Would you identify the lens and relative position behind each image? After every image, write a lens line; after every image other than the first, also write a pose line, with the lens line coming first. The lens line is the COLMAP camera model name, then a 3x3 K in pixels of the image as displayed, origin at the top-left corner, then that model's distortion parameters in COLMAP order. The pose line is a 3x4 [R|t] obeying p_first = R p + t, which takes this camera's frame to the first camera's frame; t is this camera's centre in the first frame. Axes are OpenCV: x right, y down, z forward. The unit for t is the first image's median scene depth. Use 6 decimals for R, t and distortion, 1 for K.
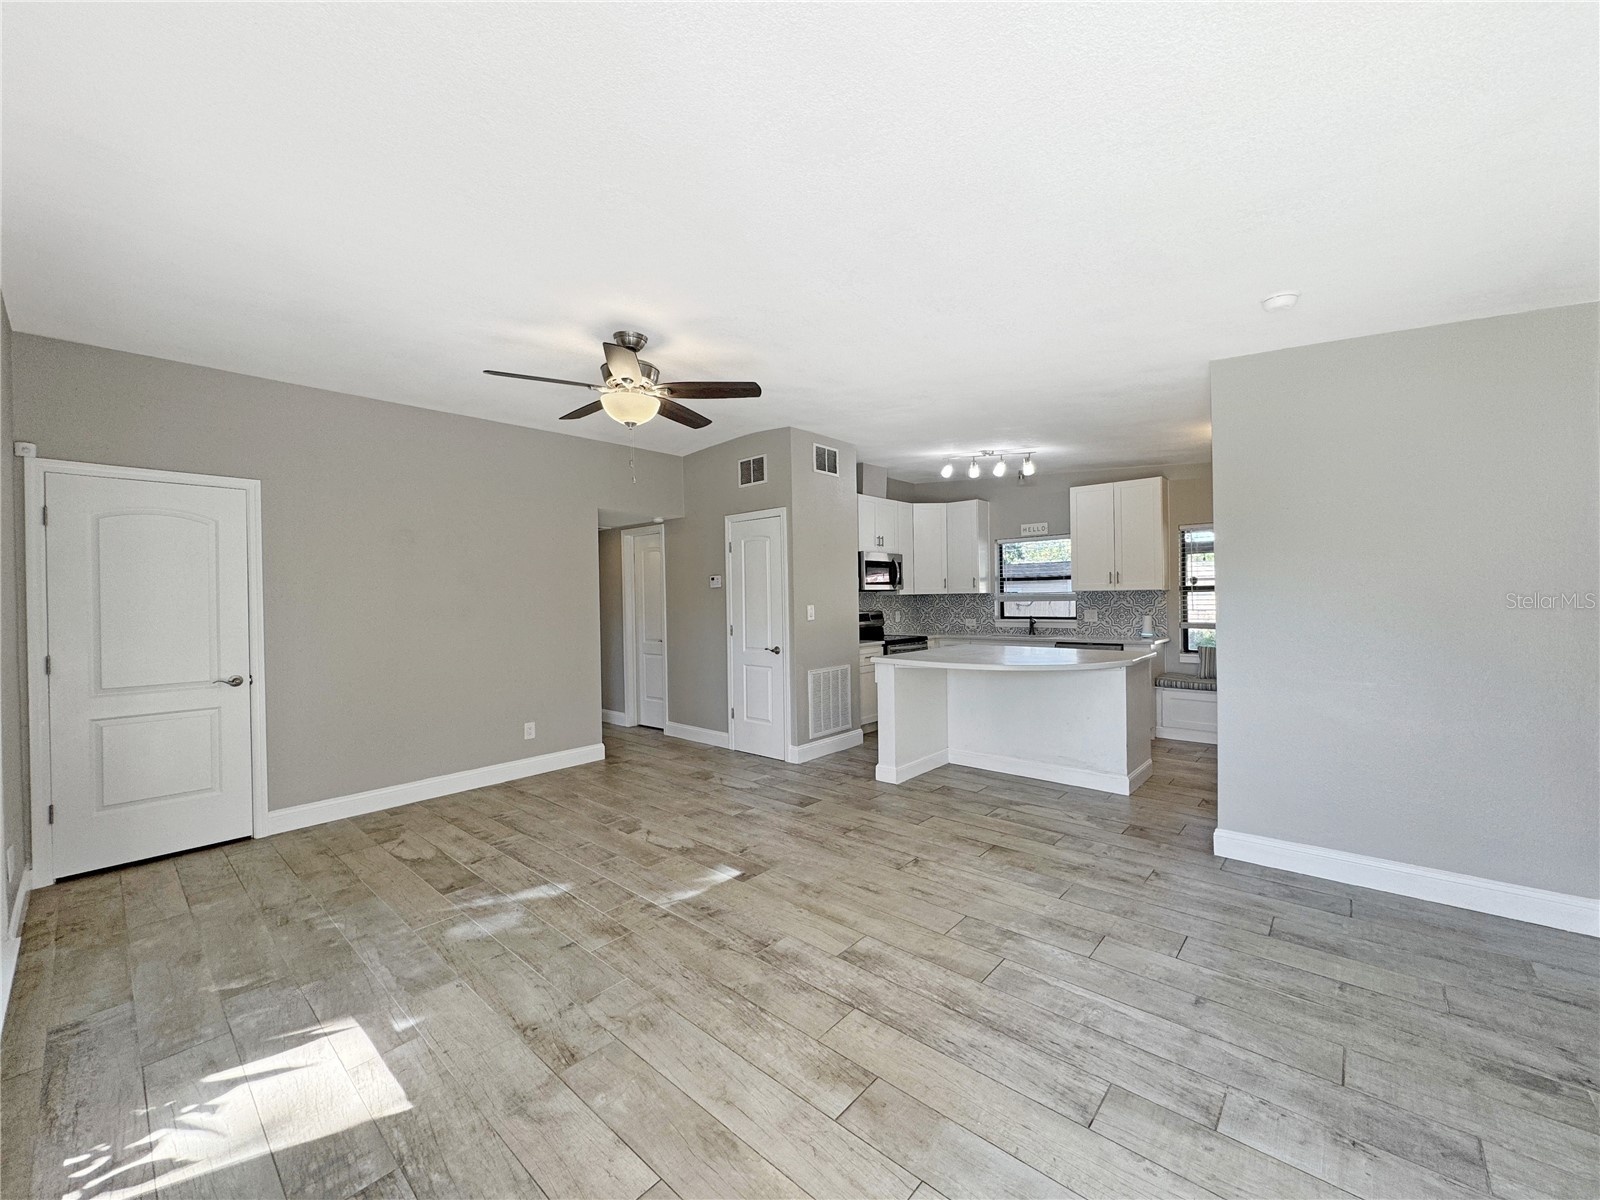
lens RADIAL K [[637.3, 0, 798.7], [0, 637.3, 599.9], [0, 0, 1]] dist [-0.002901, -0.000018]
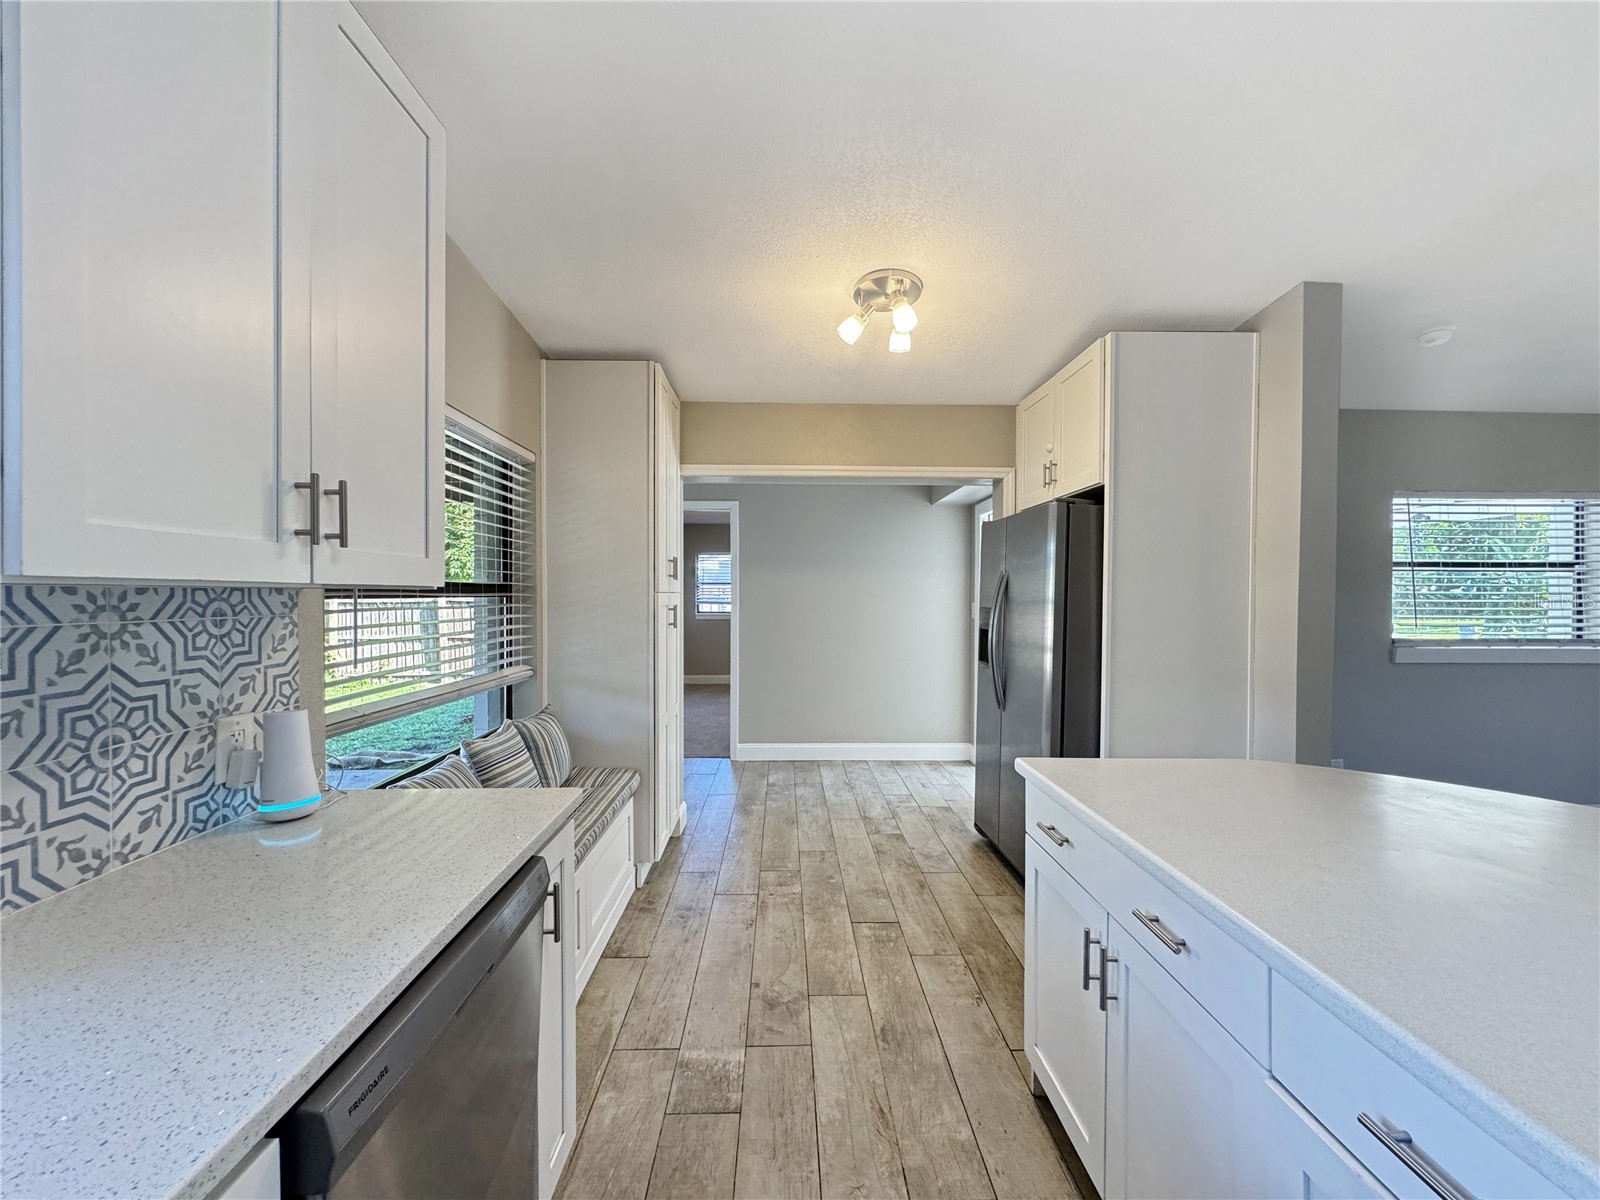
lens RADIAL K [[637.3, 0, 798.7], [0, 637.3, 599.9], [0, 0, 1]] dist [-0.002901, -0.000018]
pose [[-0.684775, 0.010267, 0.728682, 0.254928], [0.014330, 0.999897, -0.000622, -0.007950], [-0.728614, 0.010016, -0.684852, 0.919389]]
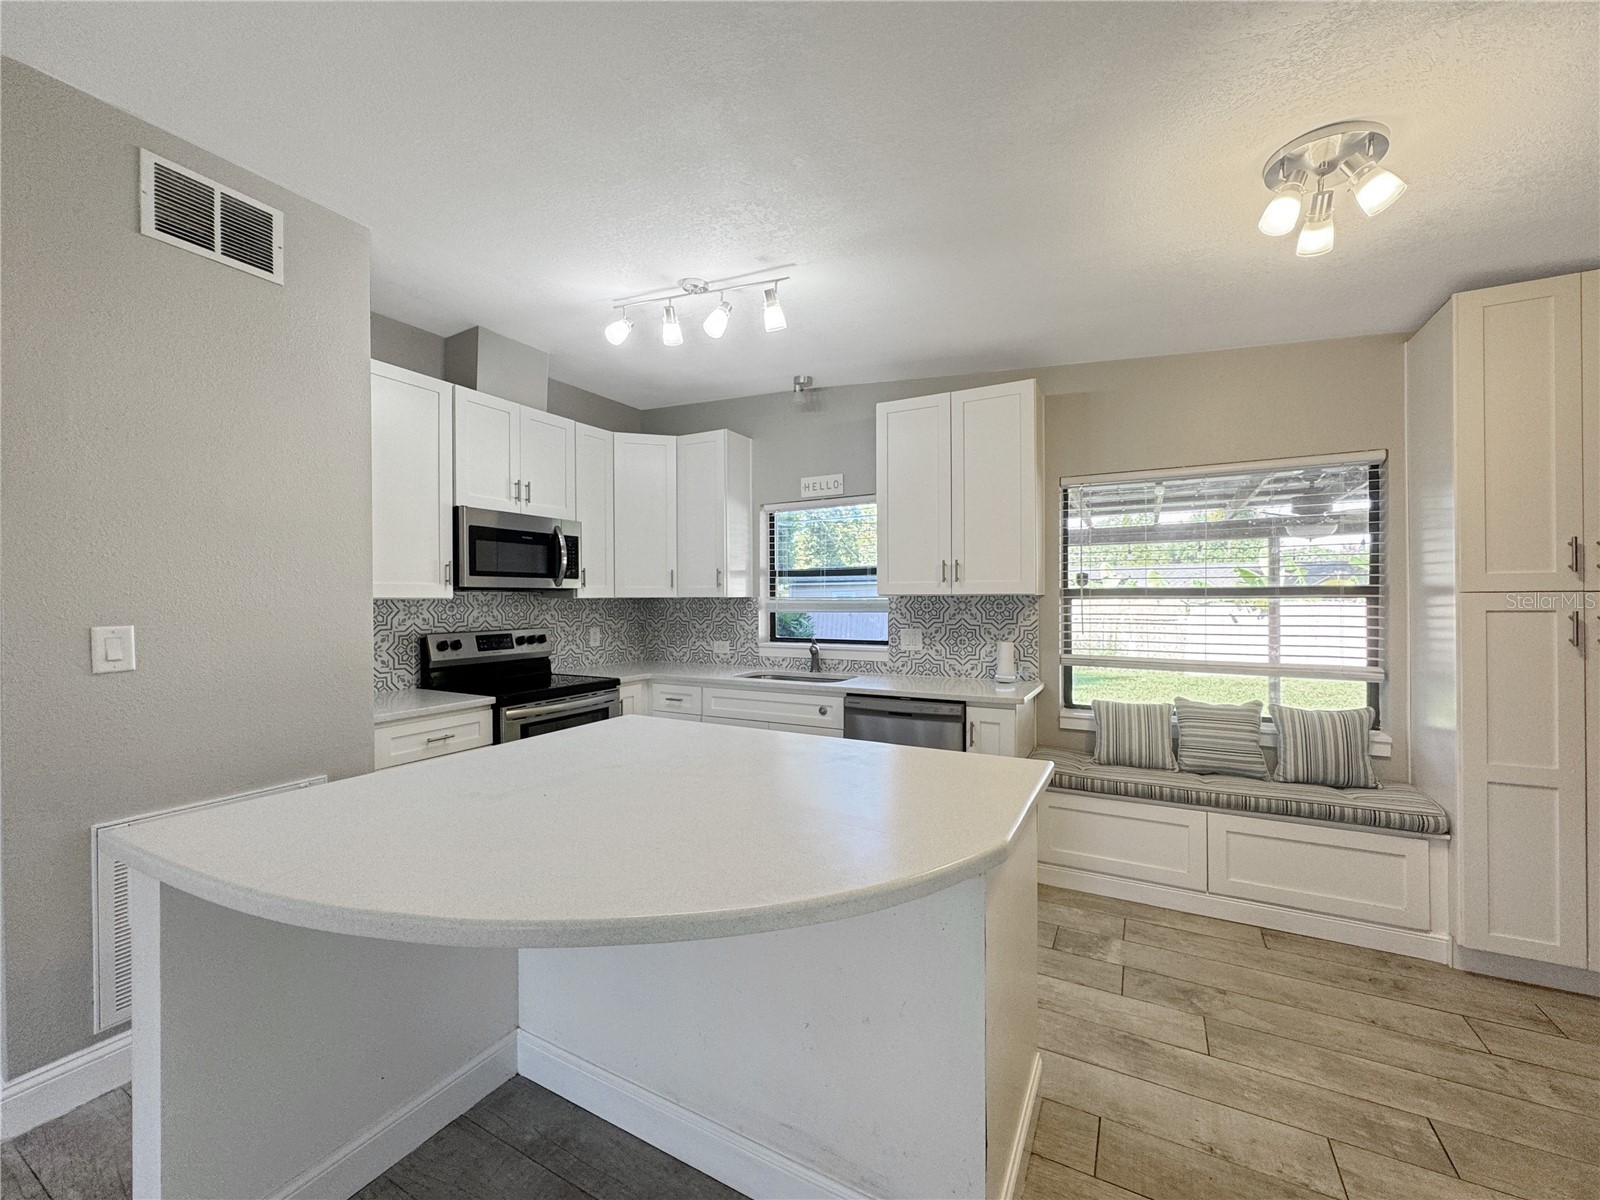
lens RADIAL K [[637.3, 0, 798.7], [0, 637.3, 599.9], [0, 0, 1]] dist [-0.002901, -0.000018]
pose [[0.974140, 0.011793, 0.225638, 0.226863], [-0.010538, 0.999922, -0.006767, -0.005129], [-0.225700, 0.004214, 0.974188, 0.458883]]
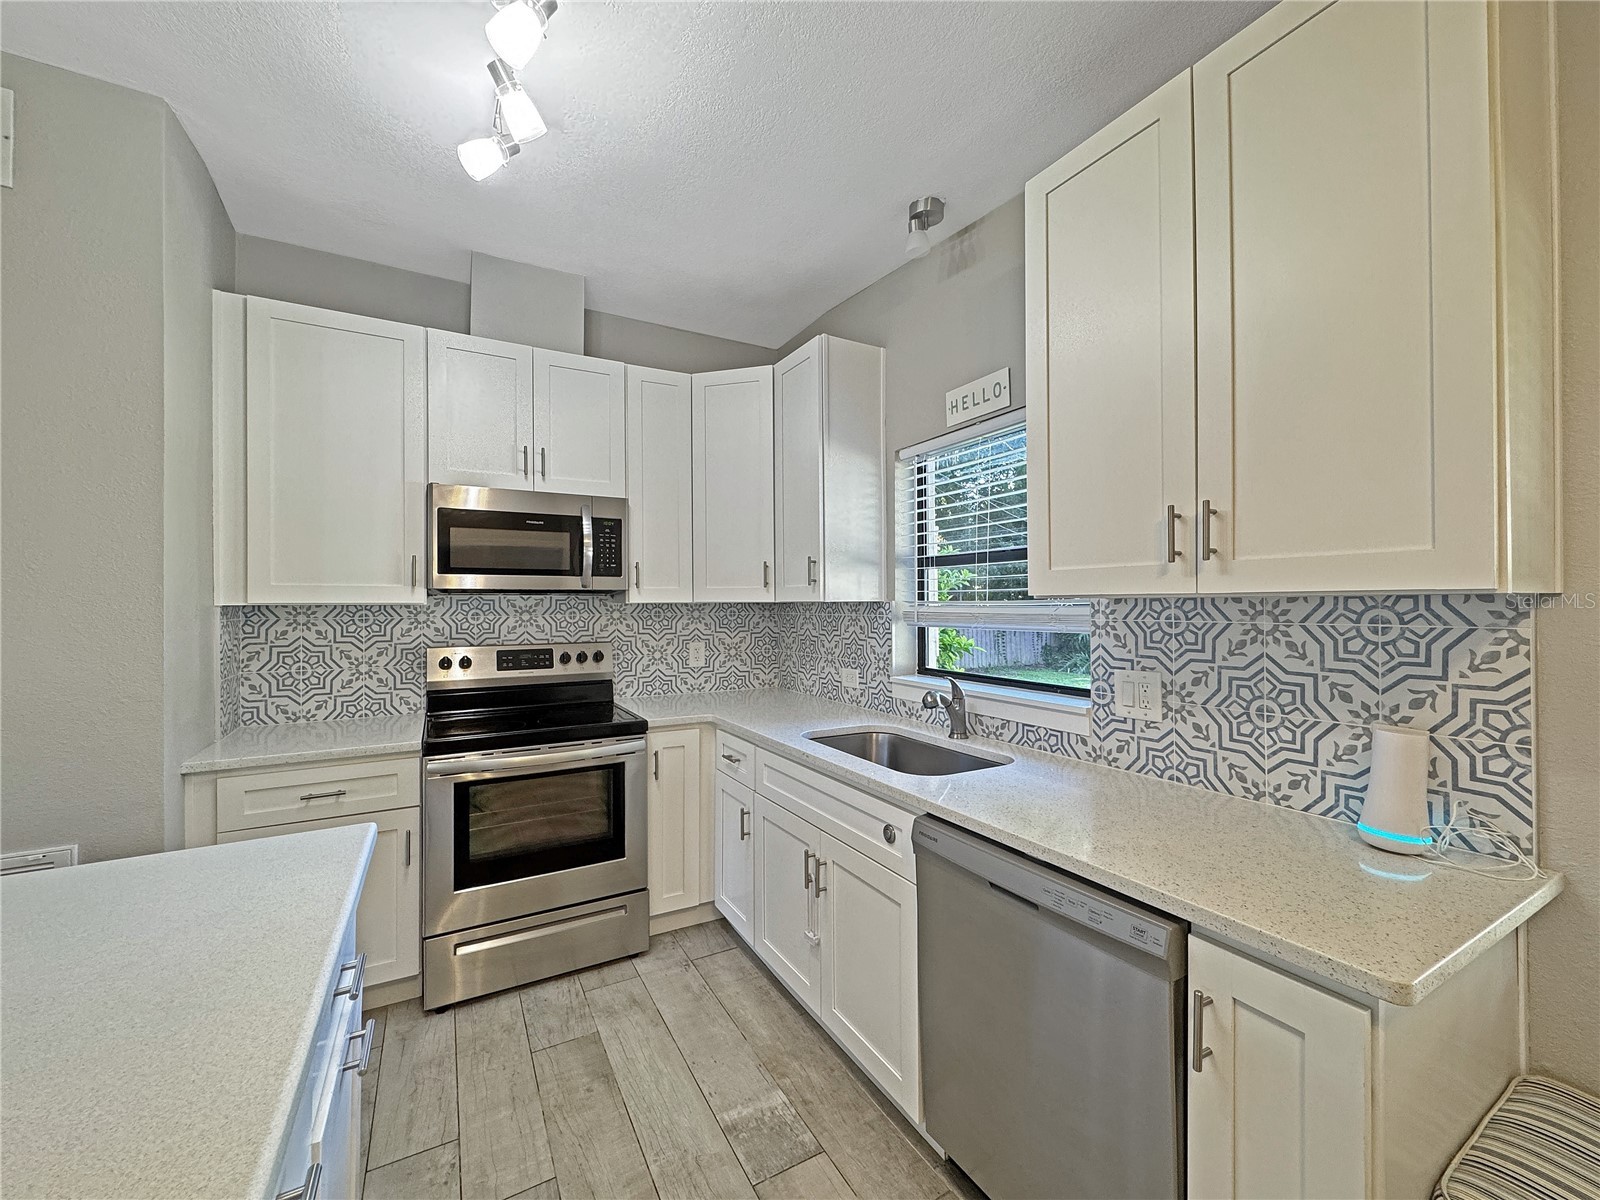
lens RADIAL K [[637.3, 0, 798.7], [0, 637.3, 599.9], [0, 0, 1]] dist [-0.002901, -0.000018]
pose [[0.946258, 0.010243, -0.323250, 0.397924], [-0.013015, 0.999895, -0.006414, -0.009239], [0.323151, 0.010277, 0.946292, 0.690619]]
